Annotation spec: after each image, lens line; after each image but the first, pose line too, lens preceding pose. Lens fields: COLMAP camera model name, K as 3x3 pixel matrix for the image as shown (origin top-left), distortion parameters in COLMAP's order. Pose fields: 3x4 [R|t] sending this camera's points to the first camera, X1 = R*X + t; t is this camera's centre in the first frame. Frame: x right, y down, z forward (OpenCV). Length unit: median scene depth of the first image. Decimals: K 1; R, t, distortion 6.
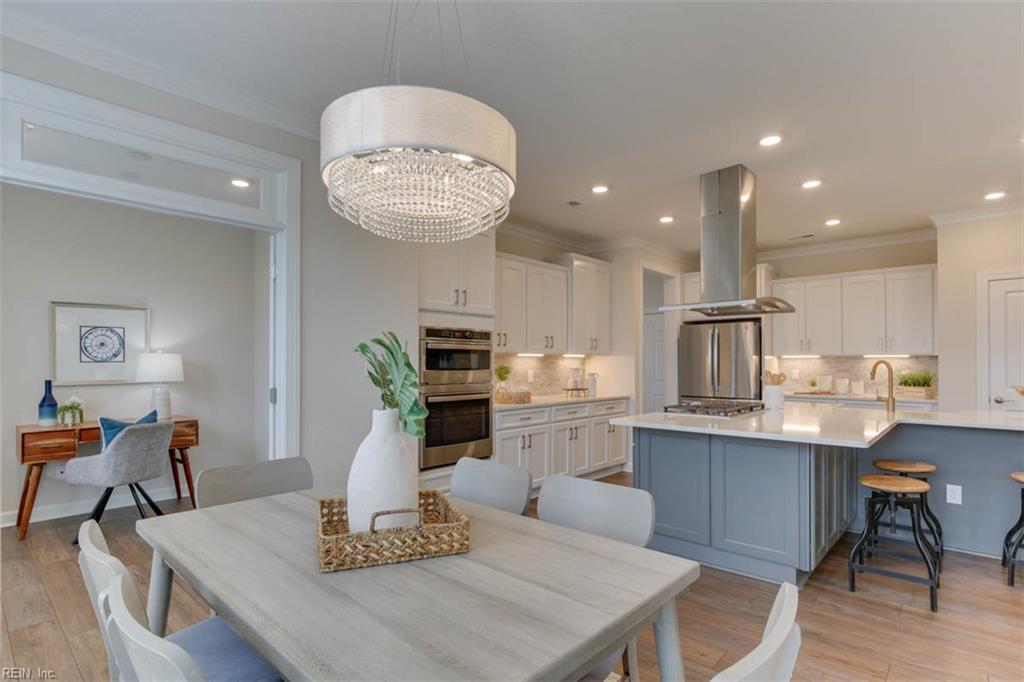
lens RADIAL K [[518.7, 0, 519.4], [0, 518.7, 352.7], [0, 0, 1]] dist [-0.004370, -0.000084]
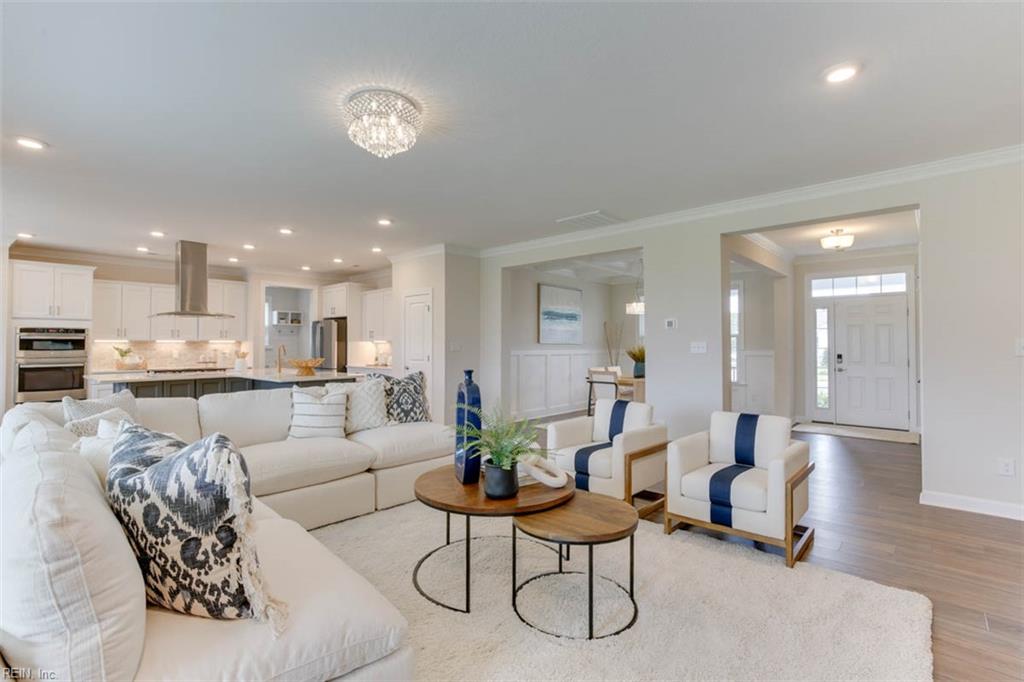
lens RADIAL K [[462.3, 0, 505.0], [0, 462.3, 337.7], [0, 0, 1]] dist [-0.002720, 0.000795]
pose [[0.999961, -0.002154, -0.008512, 1.269199], [0.002175, 0.999995, 0.002444, -0.009729], [0.008507, -0.002462, 0.999961, -0.520680]]
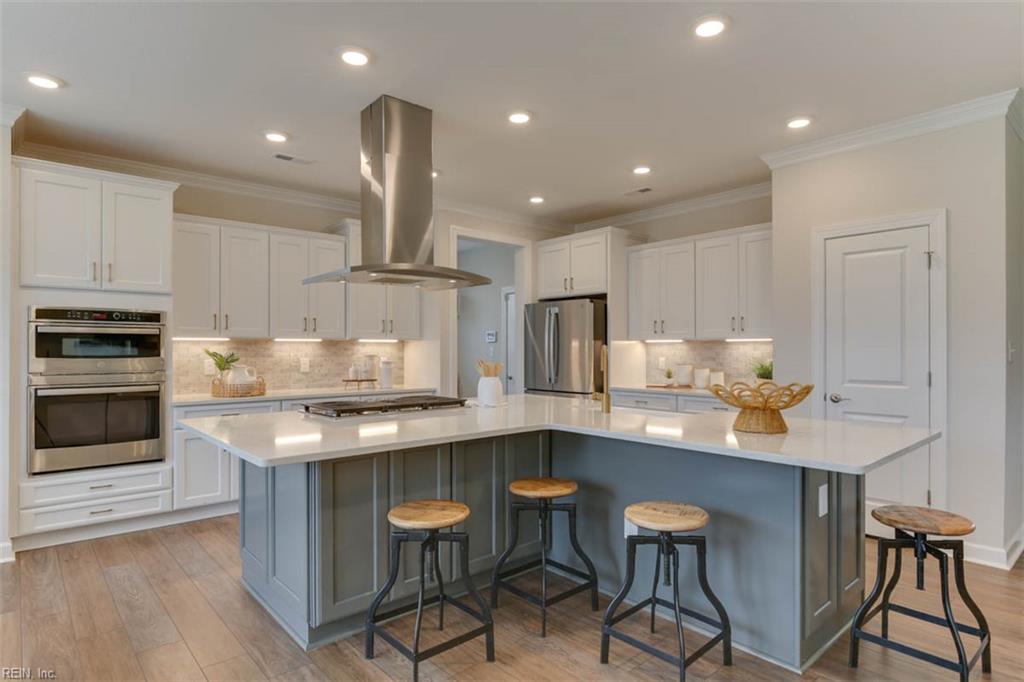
lens RADIAL K [[562.3, 0, 516.3], [0, 562.3, 348.6], [0, 0, 1]] dist [-0.000237, -0.002203]
pose [[0.994019, -0.001458, -0.109202, 0.559817], [0.003356, 0.999846, 0.017202, 0.004320], [0.109160, -0.017466, 0.993871, 0.139486]]
